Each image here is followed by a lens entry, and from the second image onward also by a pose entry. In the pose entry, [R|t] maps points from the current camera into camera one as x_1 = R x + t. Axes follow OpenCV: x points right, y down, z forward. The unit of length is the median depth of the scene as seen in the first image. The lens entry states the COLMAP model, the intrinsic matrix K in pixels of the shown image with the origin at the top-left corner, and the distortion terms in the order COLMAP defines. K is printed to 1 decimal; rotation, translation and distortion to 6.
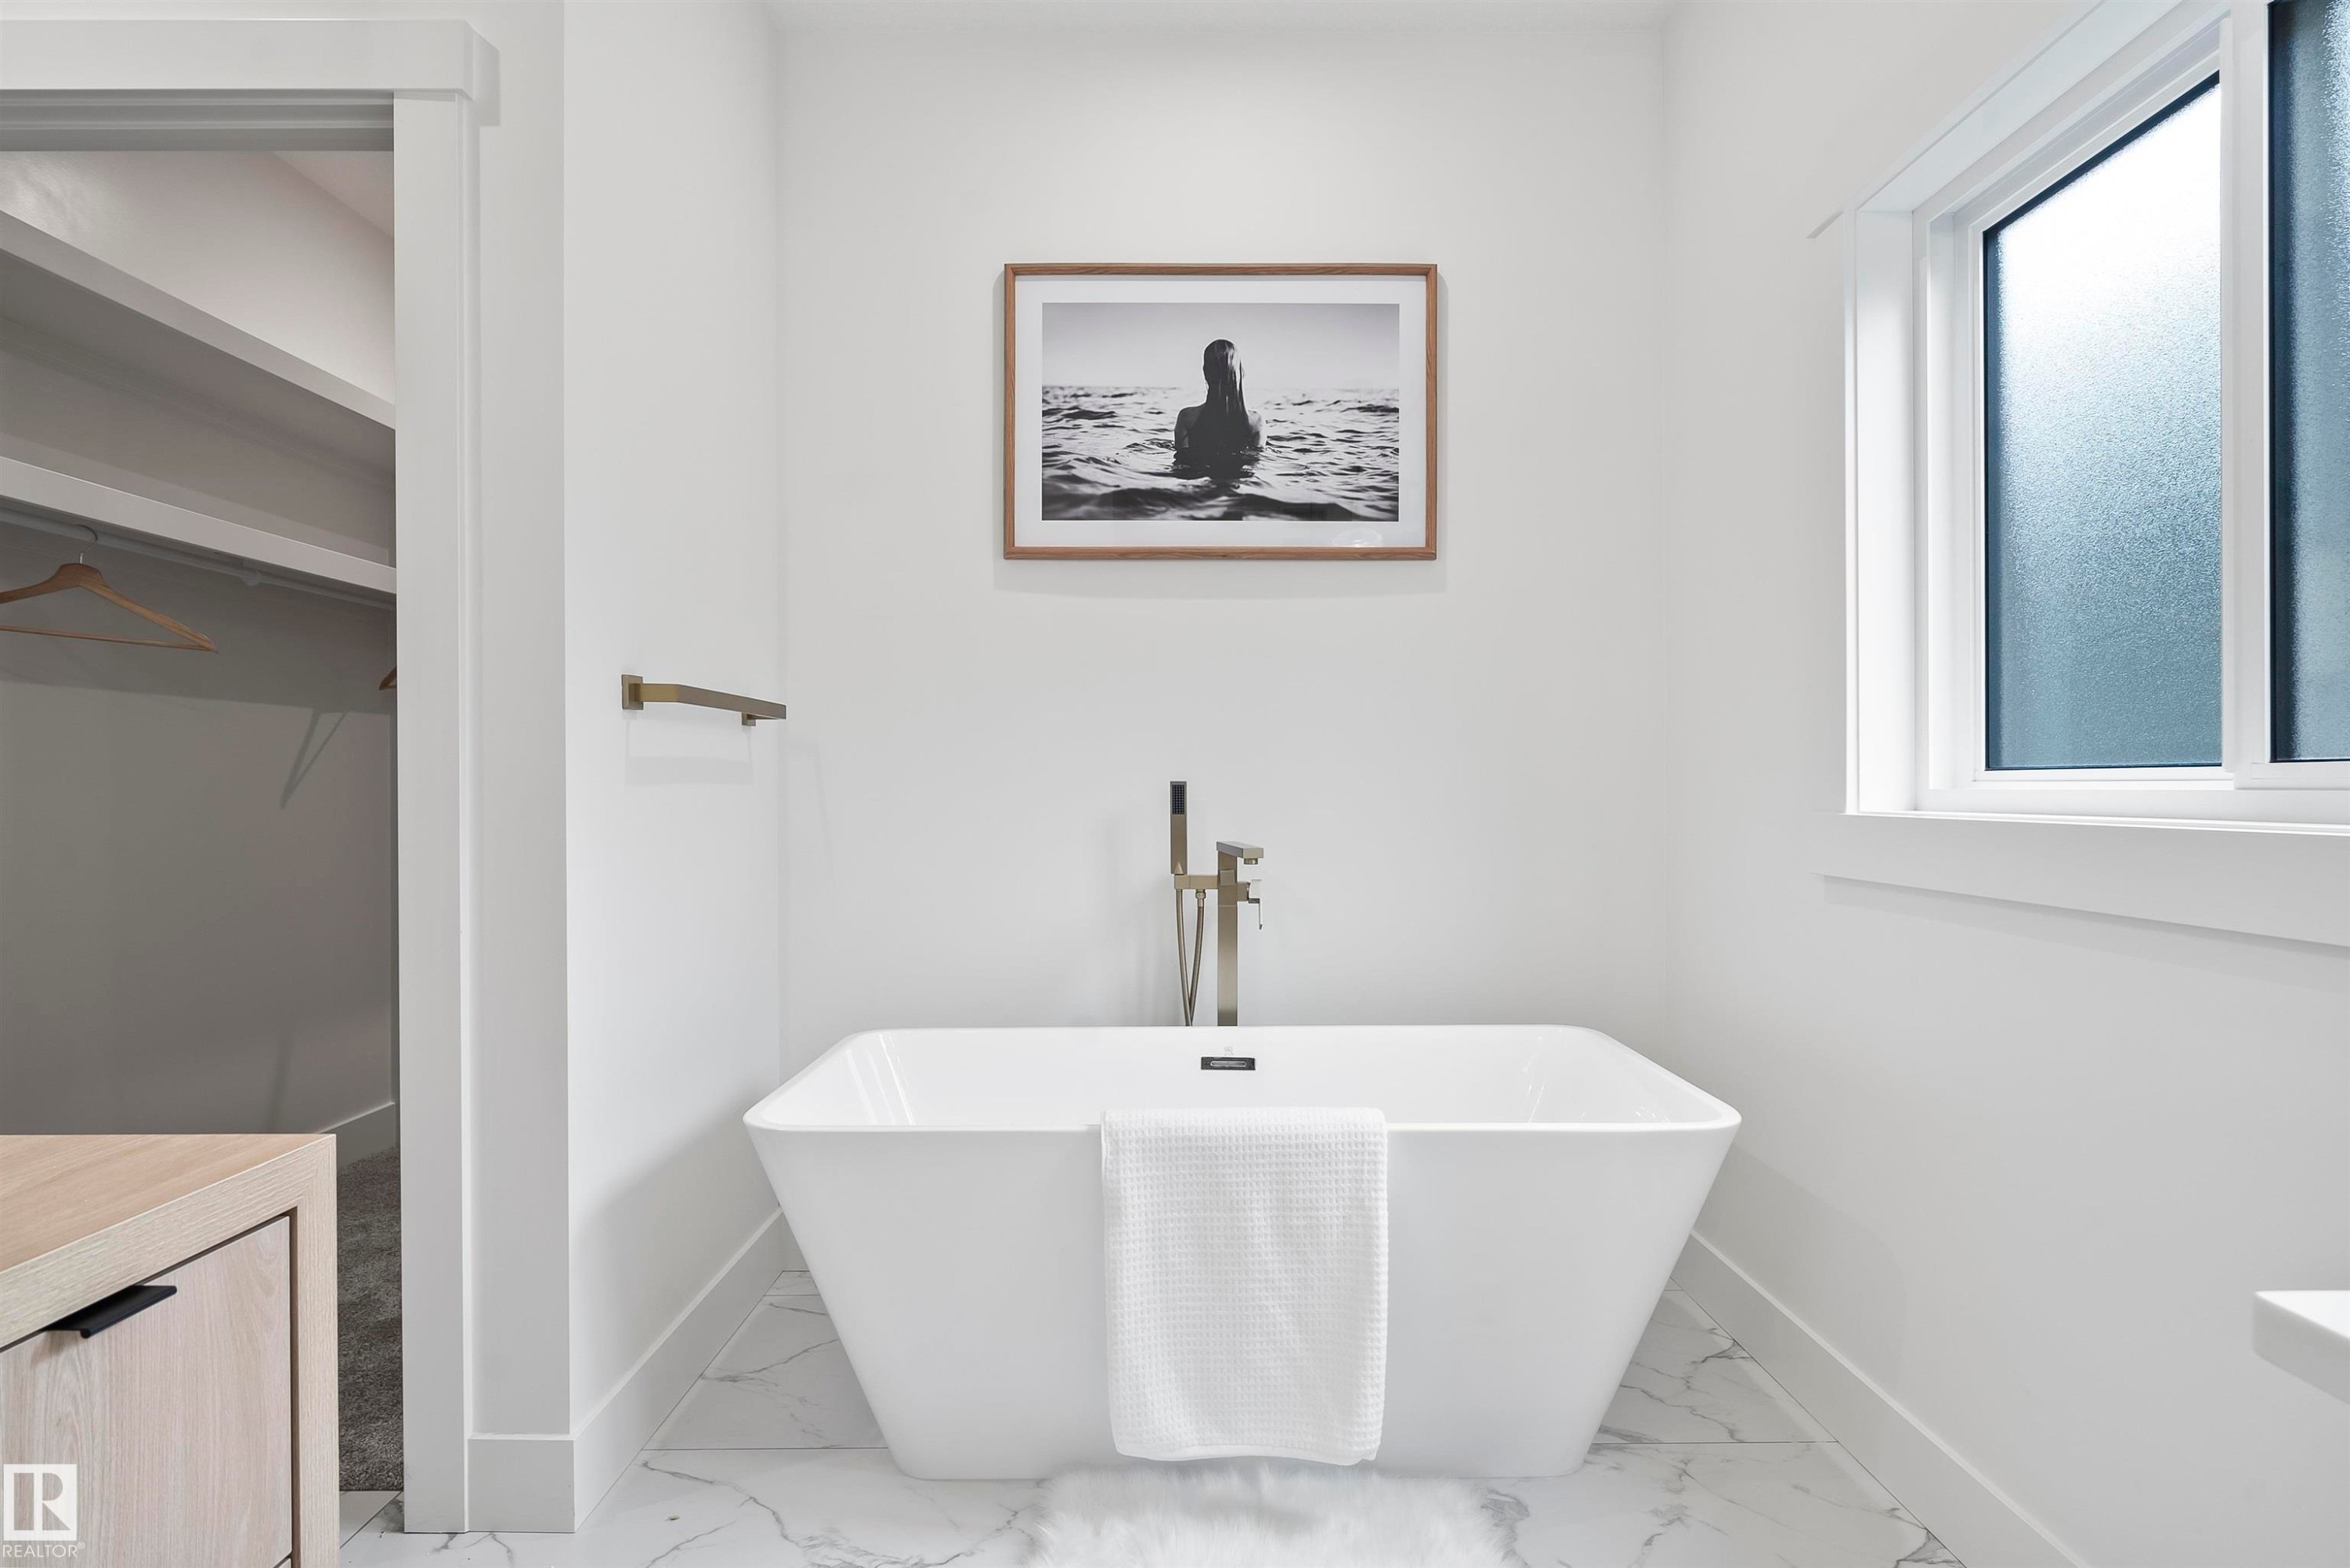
lens RADIAL K [[1228.0, 0, 1175.1], [0, 1228.0, 784.5], [0, 0, 1]] dist [-0.003156, 0.000424]
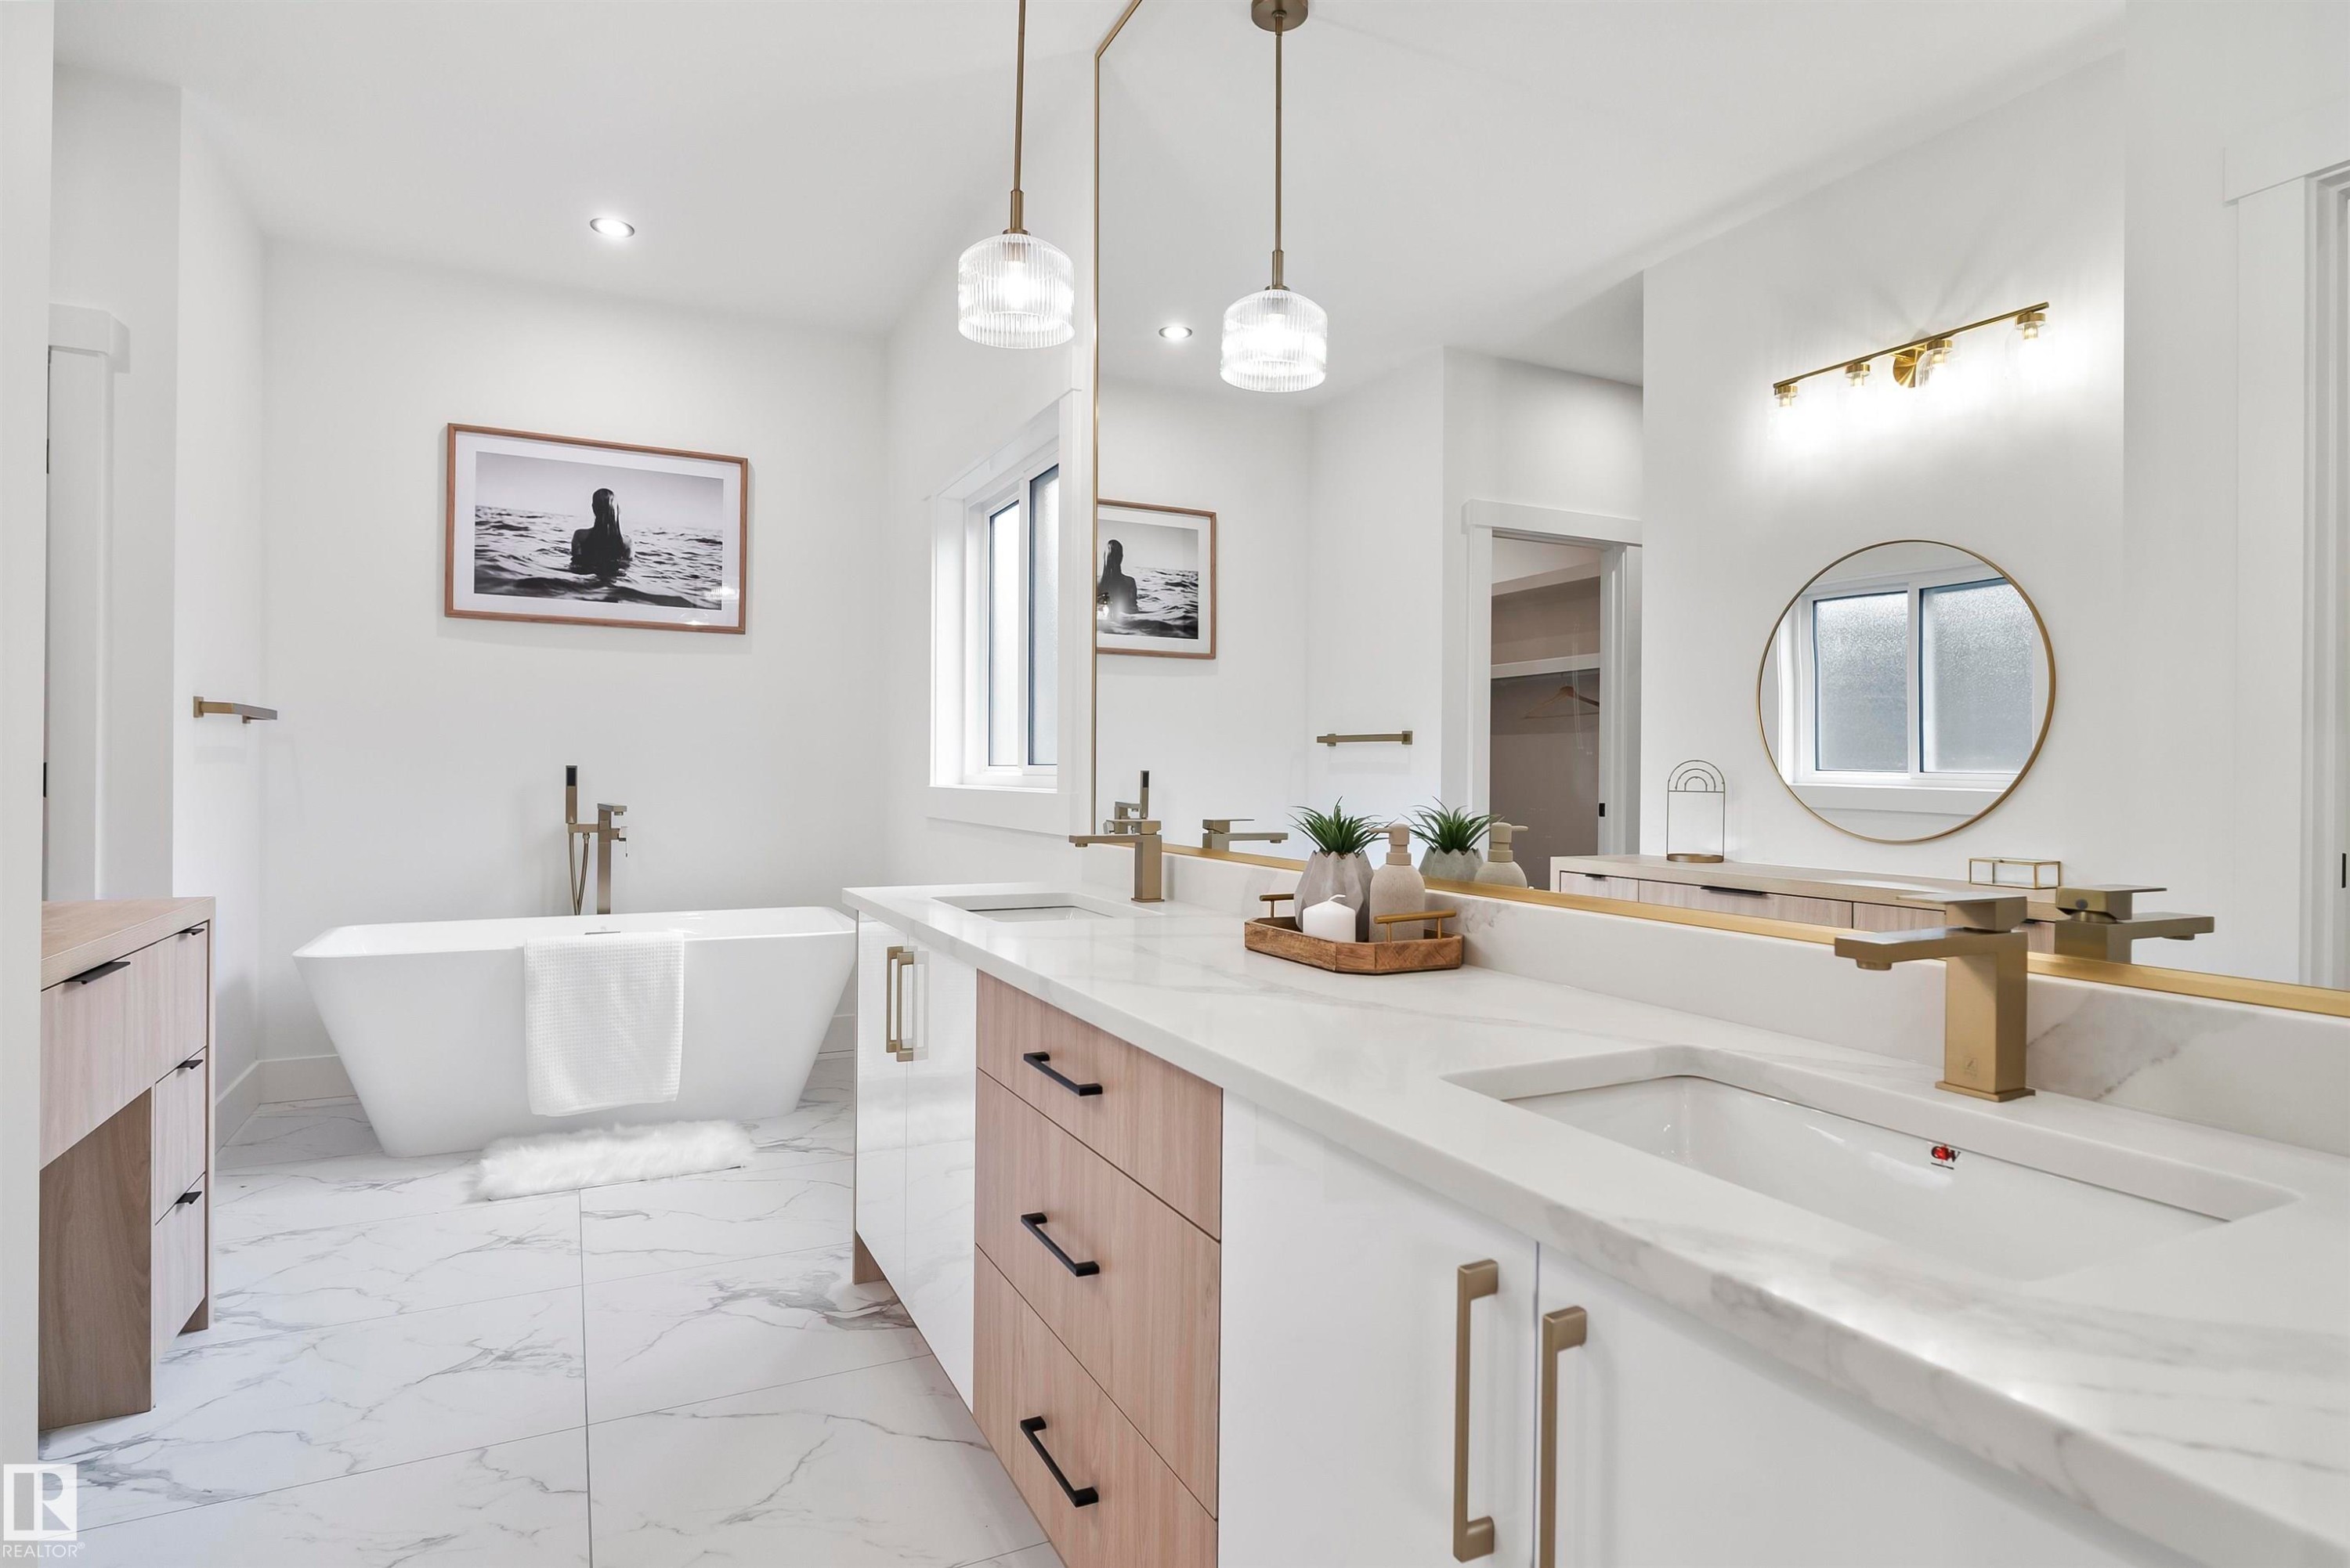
lens RADIAL K [[1228.0, 0, 1181.0], [0, 1228.0, 772.8], [0, 0, 1]] dist [-0.003156, 0.000424]
pose [[0.894641, 0.010318, 0.446667, -0.000891], [-0.011967, 0.999928, 0.000871, -0.003659], [-0.446626, -0.006125, 0.894700, -0.762146]]
